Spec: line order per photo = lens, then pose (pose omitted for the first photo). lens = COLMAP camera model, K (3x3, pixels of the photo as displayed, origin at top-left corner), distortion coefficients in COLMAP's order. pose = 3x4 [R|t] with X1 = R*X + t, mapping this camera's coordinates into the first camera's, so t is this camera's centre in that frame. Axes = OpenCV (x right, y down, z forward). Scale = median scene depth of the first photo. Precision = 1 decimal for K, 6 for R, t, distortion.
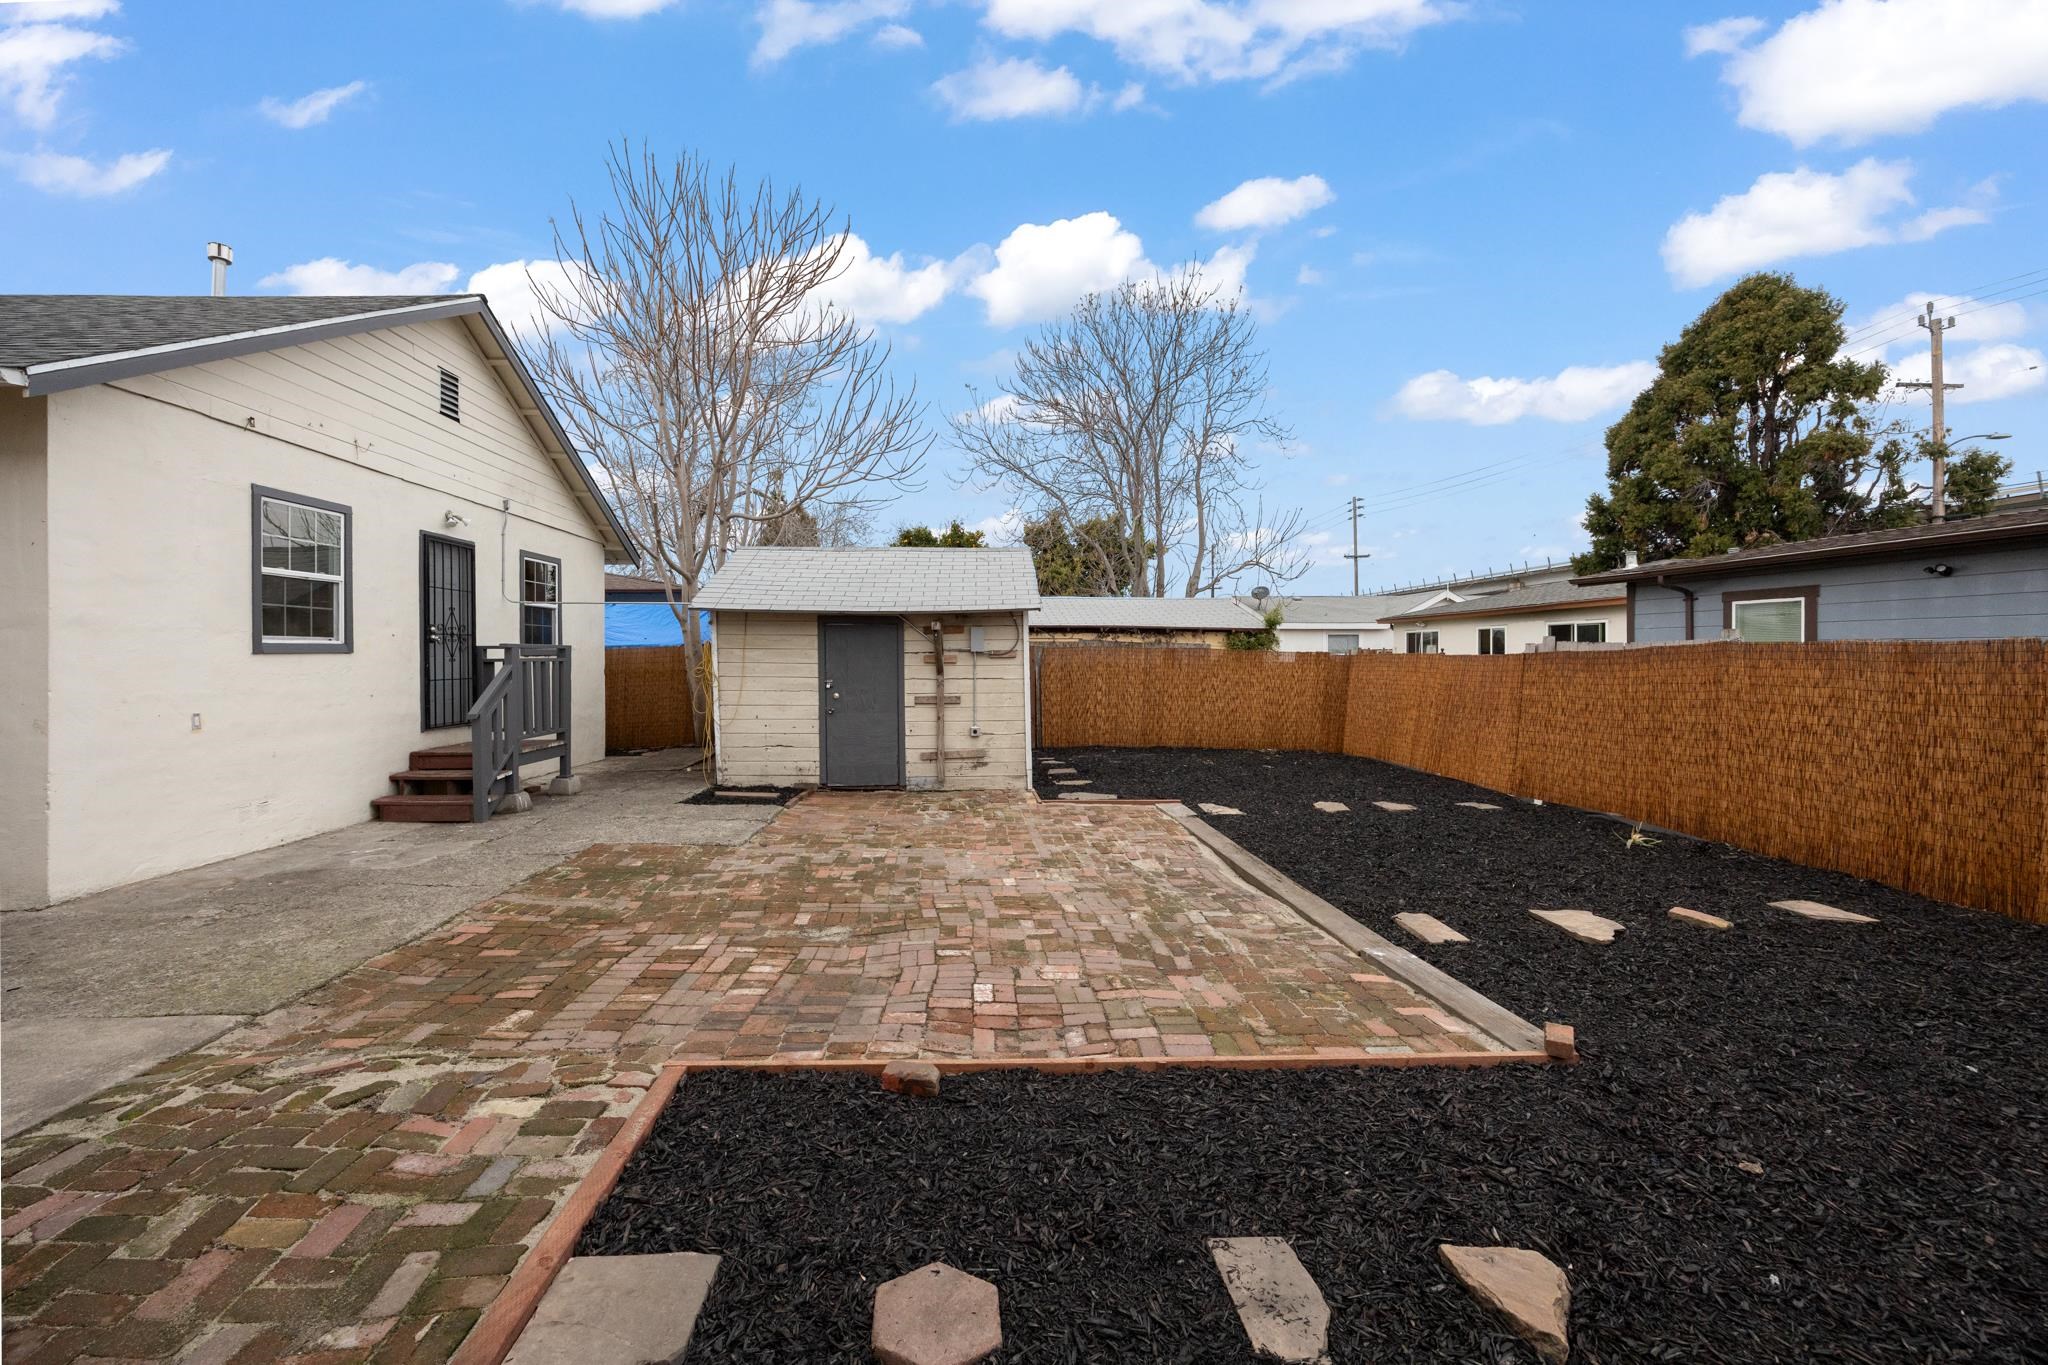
lens RADIAL K [[813.2, 0, 1019.7], [0, 813.2, 669.8], [0, 0, 1]] dist [-0.005679, -0.000452]
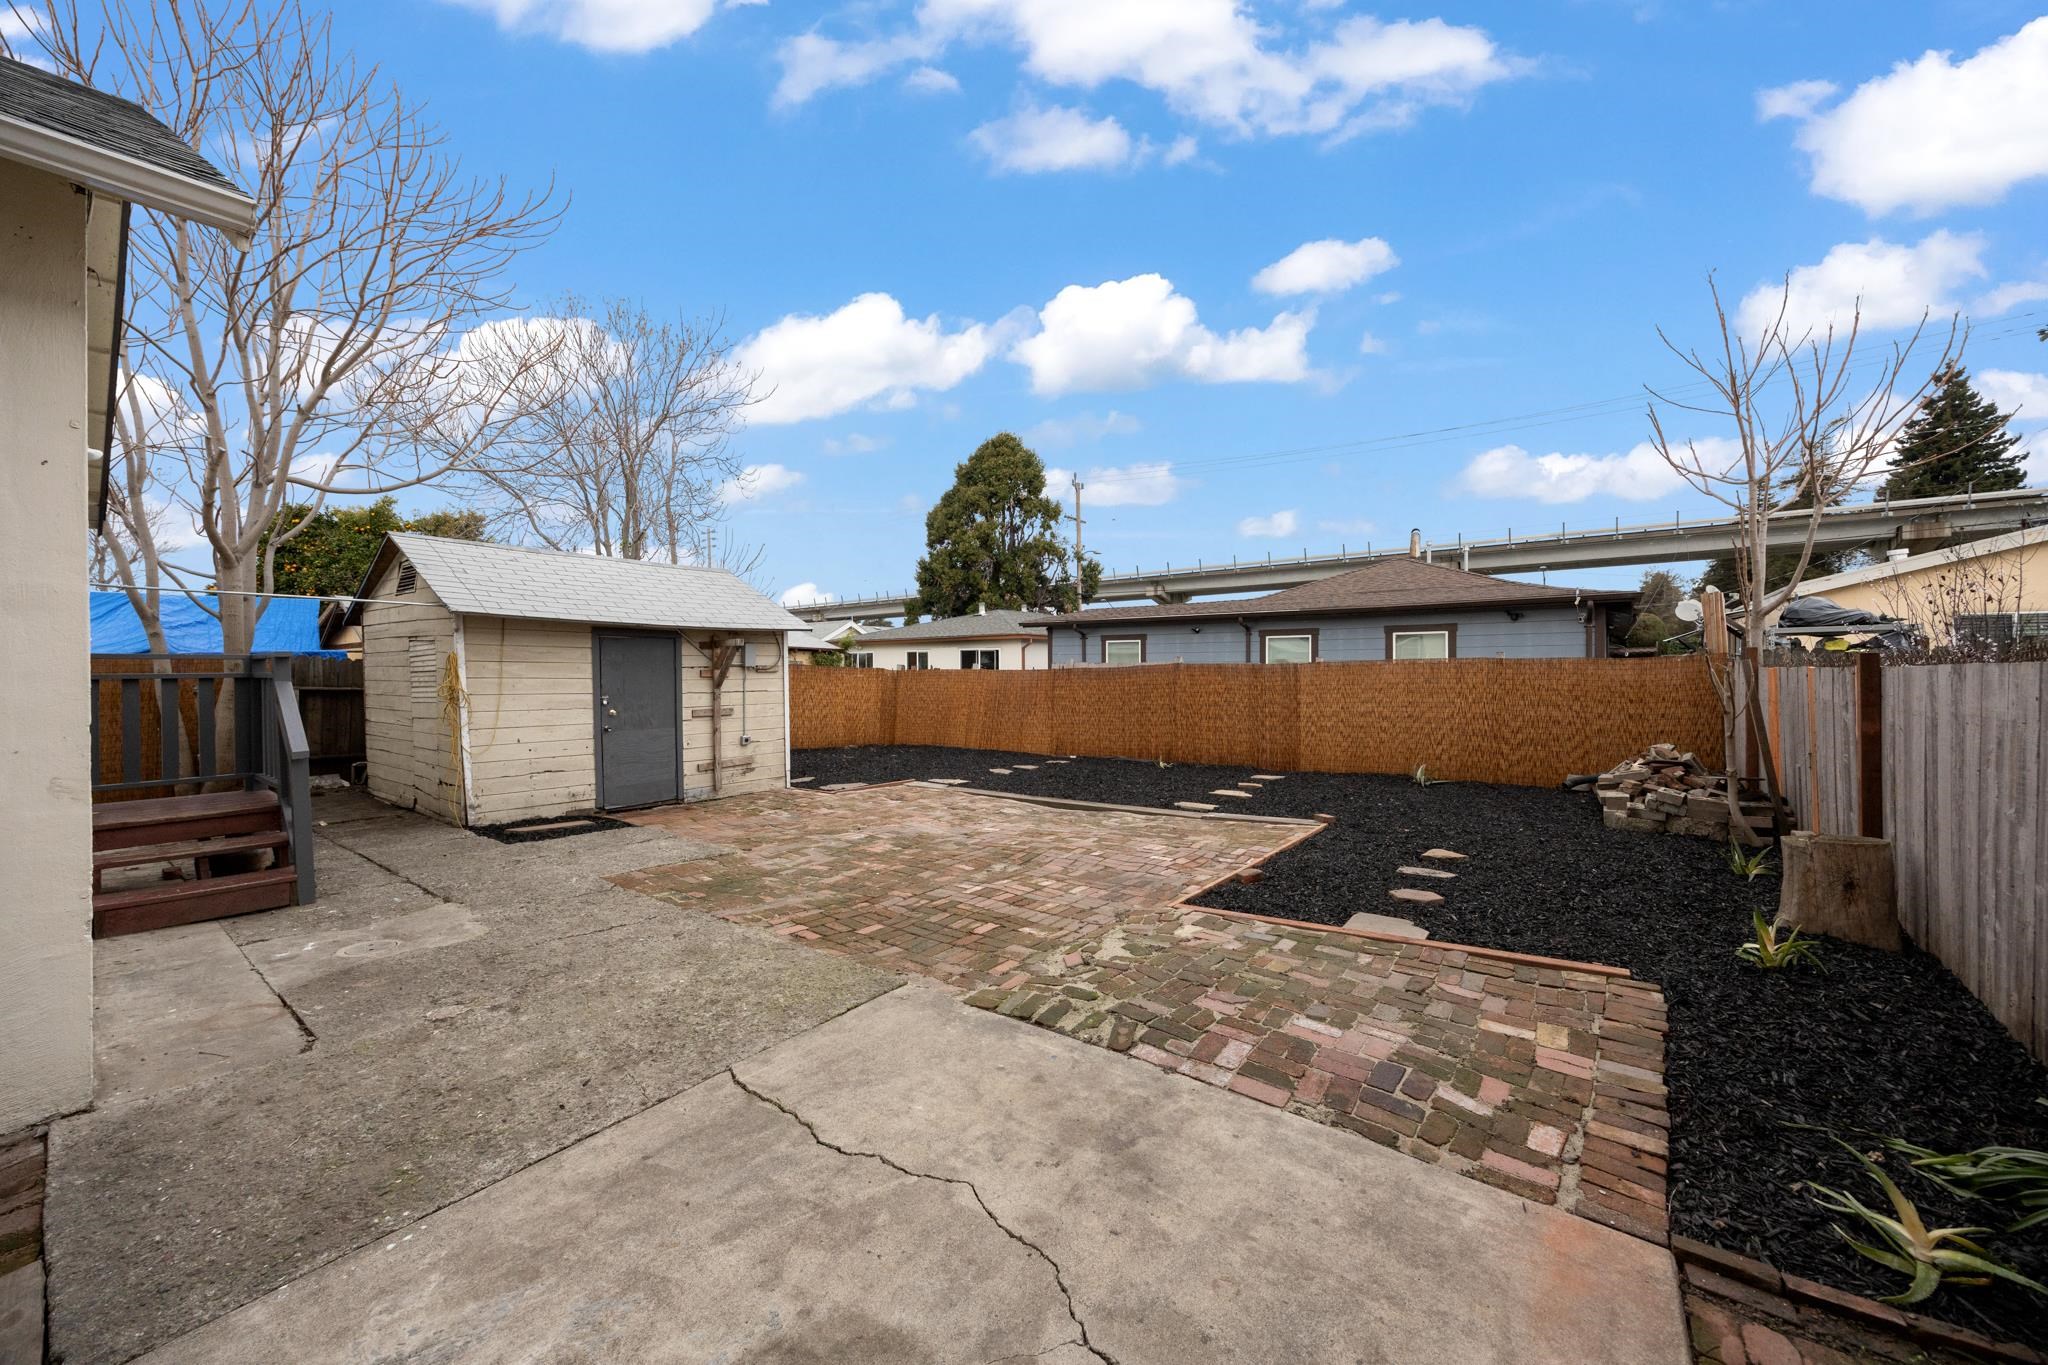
lens RADIAL K [[761.2, 0, 1022.9], [0, 761.2, 679.5], [0, 0, 1]] dist [0.000186, 0.000008]
pose [[0.632074, -0.008829, 0.774858, -0.607010], [0.014513, 0.999895, -0.000445, 0.000860], [-0.774772, 0.011527, 0.632136, 0.070272]]
